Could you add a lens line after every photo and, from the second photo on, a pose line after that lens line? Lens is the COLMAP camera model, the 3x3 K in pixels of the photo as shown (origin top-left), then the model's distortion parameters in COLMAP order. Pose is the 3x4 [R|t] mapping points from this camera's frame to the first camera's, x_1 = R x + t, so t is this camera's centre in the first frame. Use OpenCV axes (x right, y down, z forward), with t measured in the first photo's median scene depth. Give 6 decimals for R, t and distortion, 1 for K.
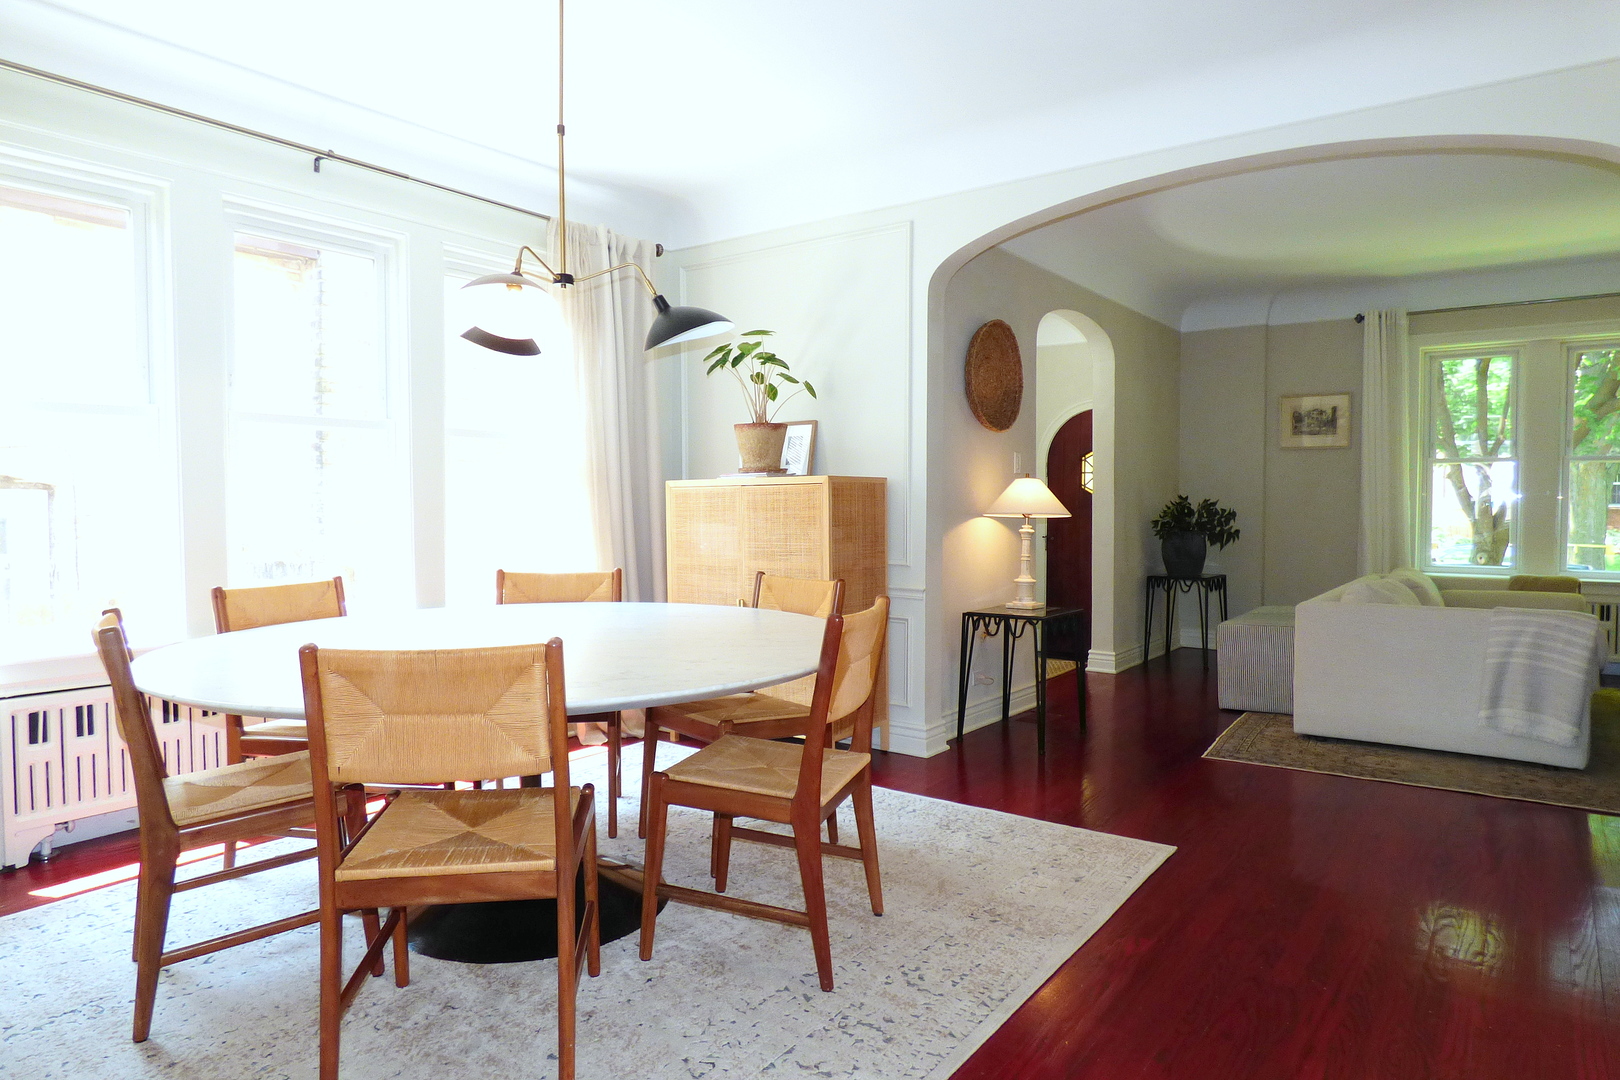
lens RADIAL K [[992.9, 0, 818.2], [0, 992.9, 534.4], [0, 0, 1]] dist [0.052572, 0.000465]
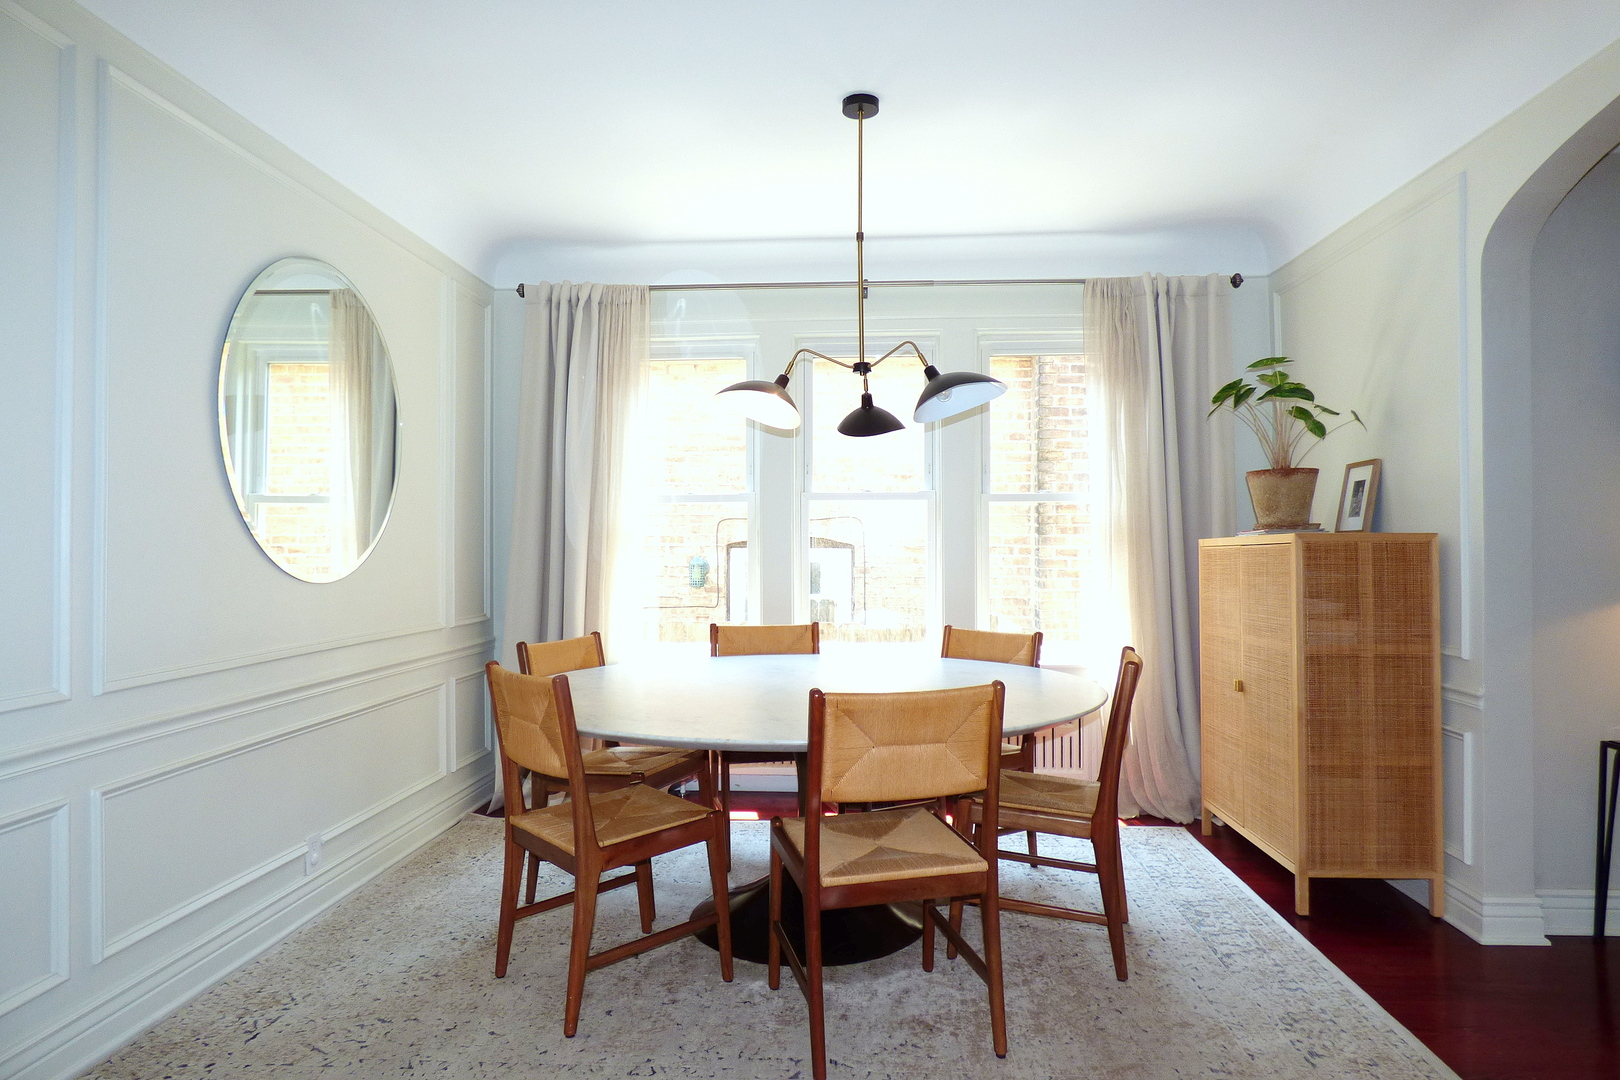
lens RADIAL K [[985.3, 0, 810.0], [0, 985.3, 540.0], [0, 0, 1]] dist [-0.006759, 0.000661]
pose [[0.546495, -0.005911, -0.837442, 0.559580], [-0.027324, 0.999317, -0.024885, -0.030125], [0.837017, 0.036482, 0.545960, 0.318067]]
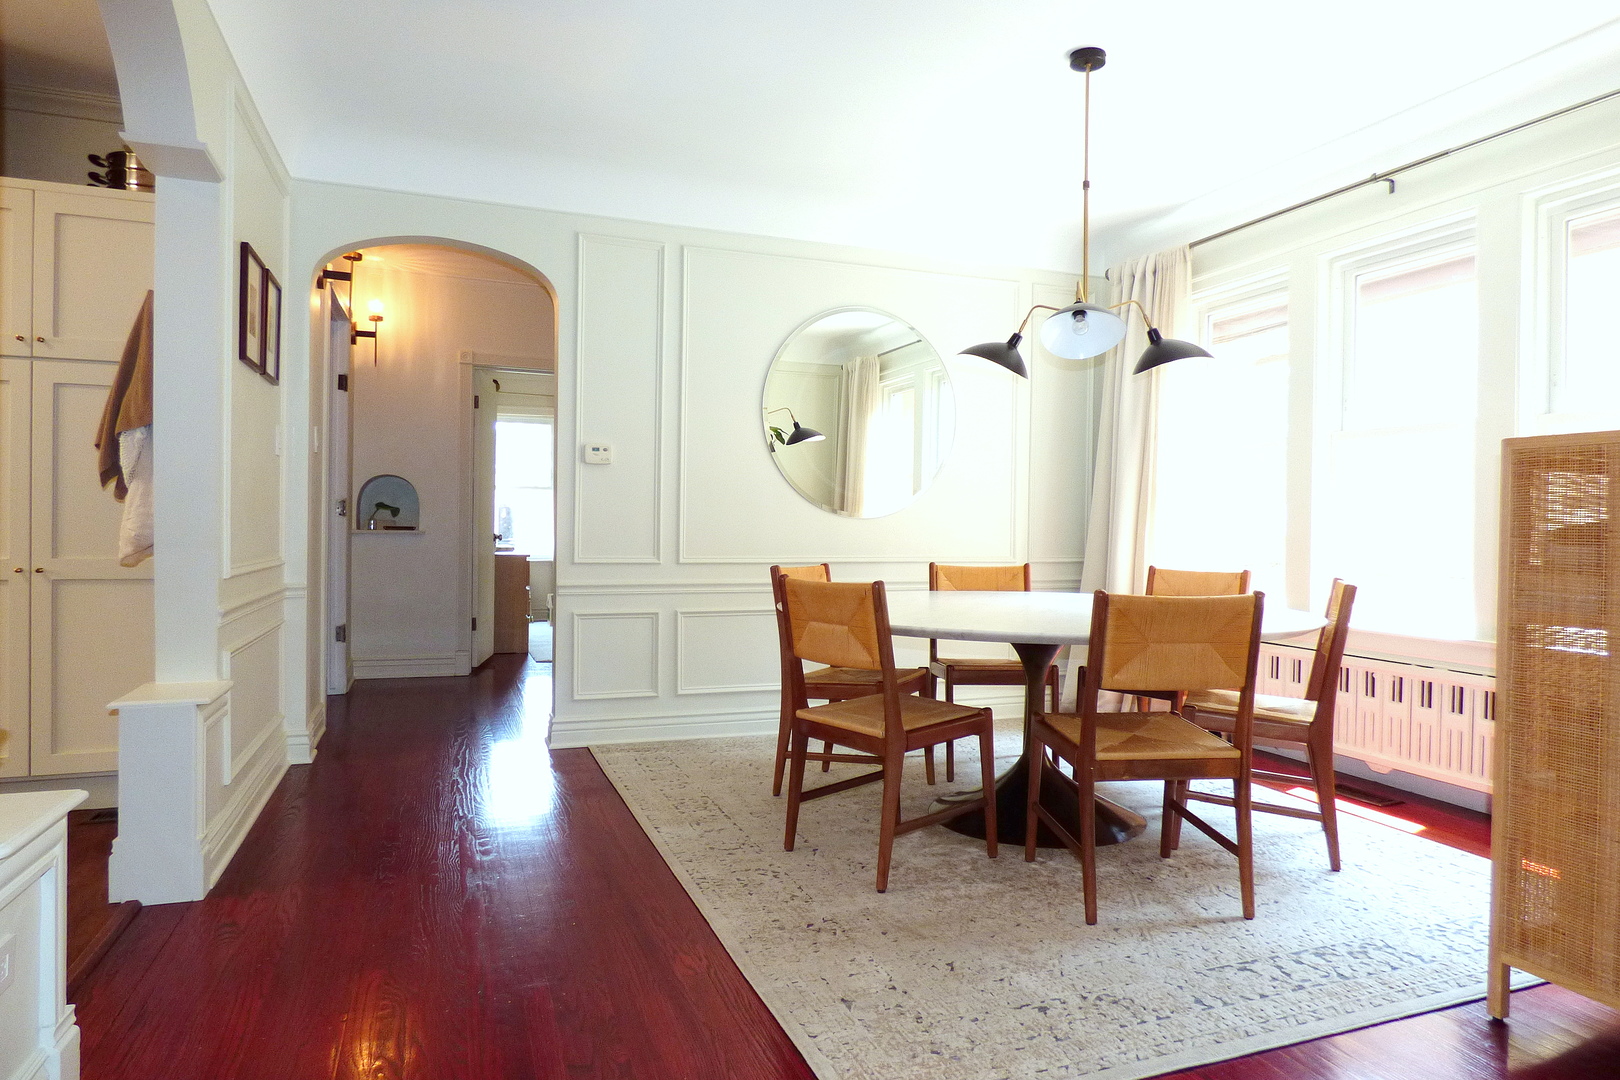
lens RADIAL K [[985.3, 0, 810.0], [0, 985.3, 540.0], [0, 0, 1]] dist [-0.006759, 0.000661]
pose [[-0.550975, 0.004036, -0.834512, 0.778623], [-0.039226, 0.998758, 0.030729, -0.007755], [0.833599, 0.049666, -0.550132, 1.219013]]
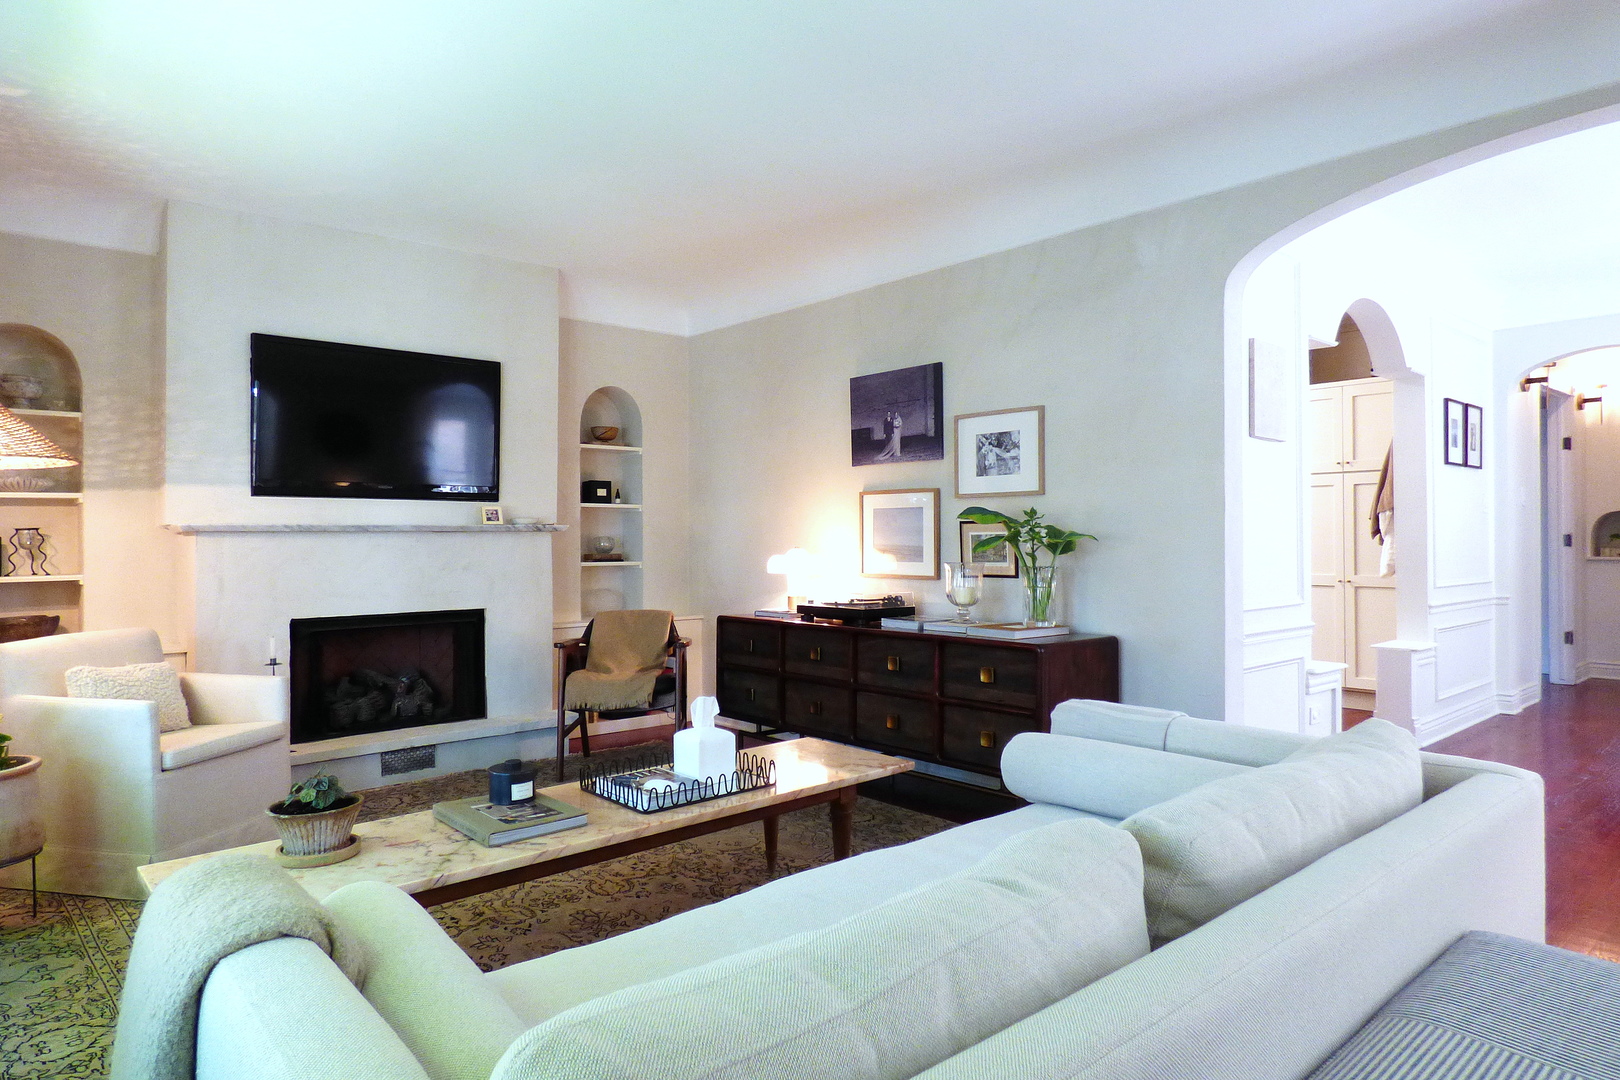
lens RADIAL K [[975.2, 0, 818.8], [0, 975.2, 529.9], [0, 0, 1]] dist [-0.013409, 0.003876]
pose [[-0.977431, 0.005684, 0.211180, 0.995270], [0.010403, 0.999720, 0.021243, -0.068529], [-0.211000, 0.022960, -0.977216, 2.116772]]
